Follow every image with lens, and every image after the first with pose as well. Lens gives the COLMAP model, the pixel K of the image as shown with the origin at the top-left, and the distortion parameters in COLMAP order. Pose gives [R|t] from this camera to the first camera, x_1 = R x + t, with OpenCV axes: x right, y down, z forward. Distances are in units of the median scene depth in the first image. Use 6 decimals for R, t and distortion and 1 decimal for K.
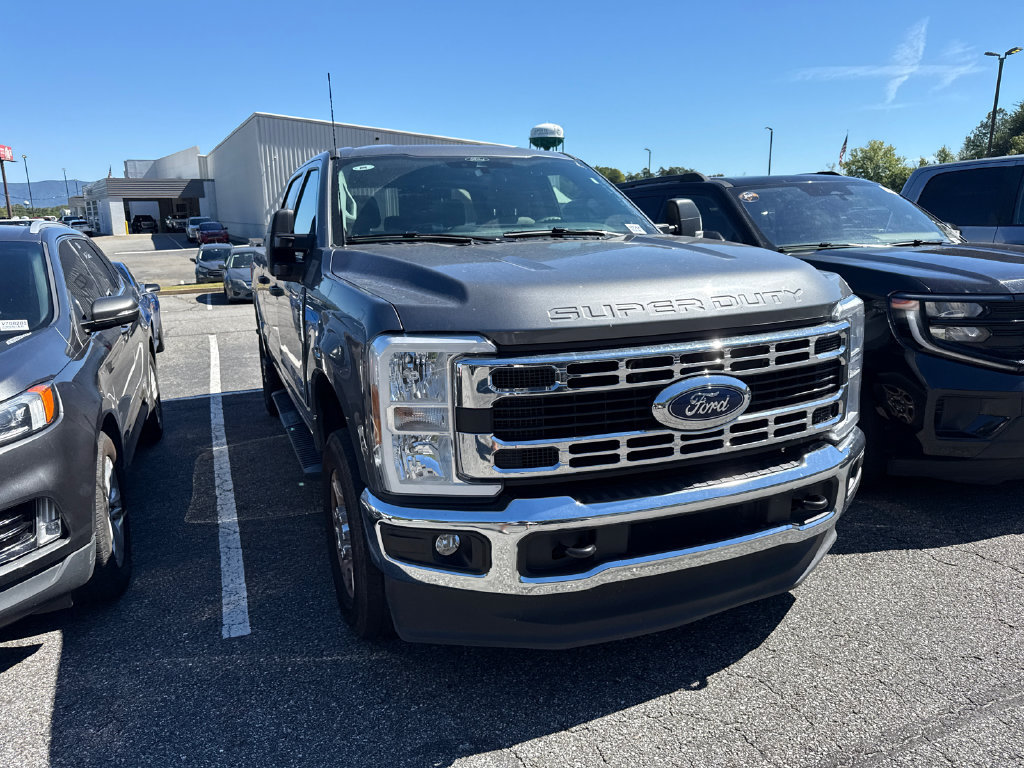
lens RADIAL K [[729.4, 0, 509.3], [0, 729.4, 389.5], [0, 0, 1]] dist [0.007726, -0.009572]
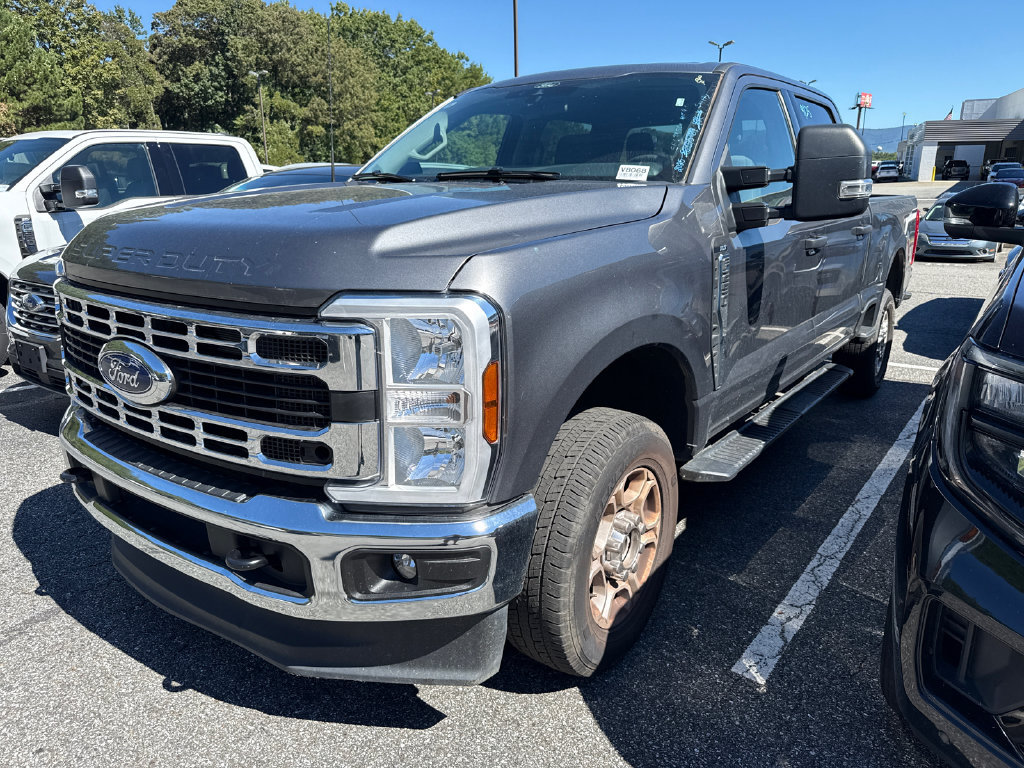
lens RADIAL K [[728.4, 0, 511.7], [0, 728.4, 394.4], [0, 0, 1]] dist [0.005379, -0.007987]
pose [[0.524421, 0.261855, -0.810194, 1.053380], [-0.199484, 0.962838, 0.182068, -0.177642], [0.827761, 0.066141, 0.557168, 0.778453]]
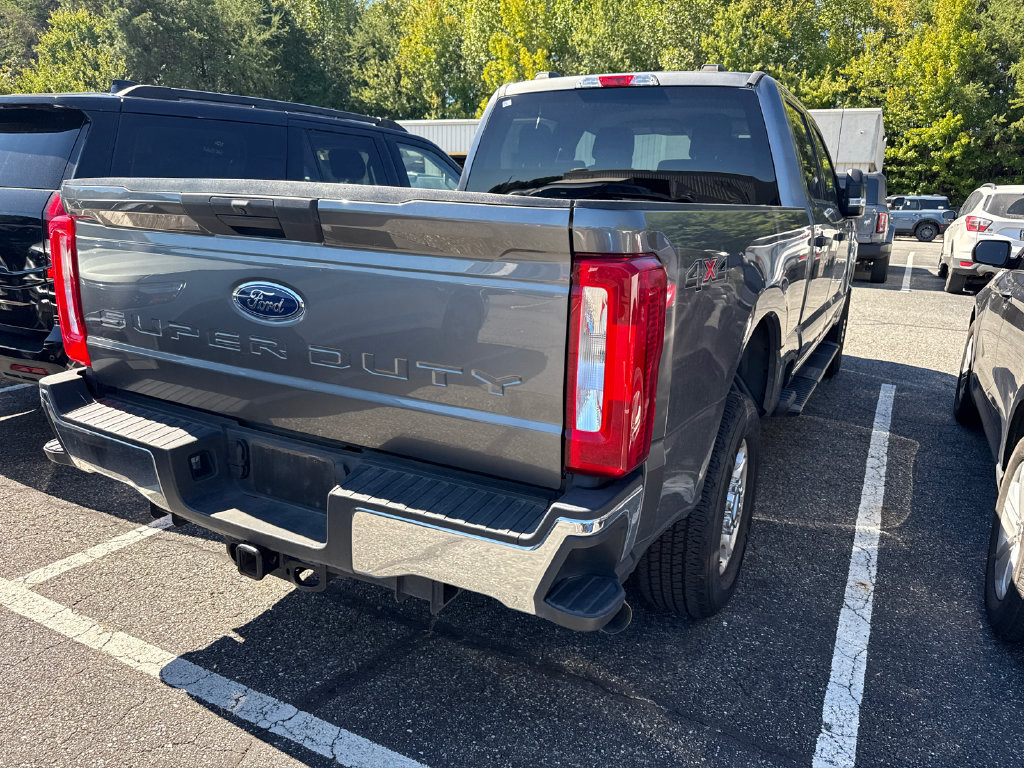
lens RADIAL K [[740.3, 0, 541.1], [0, 740.3, 394.6], [0, 0, 1]] dist [-0.000166, -0.008742]
pose [[-0.662222, -0.197460, 0.722822, -1.412109], [0.142996, 0.913621, 0.380590, -0.667594], [-0.735537, 0.355396, -0.576784, 3.347910]]
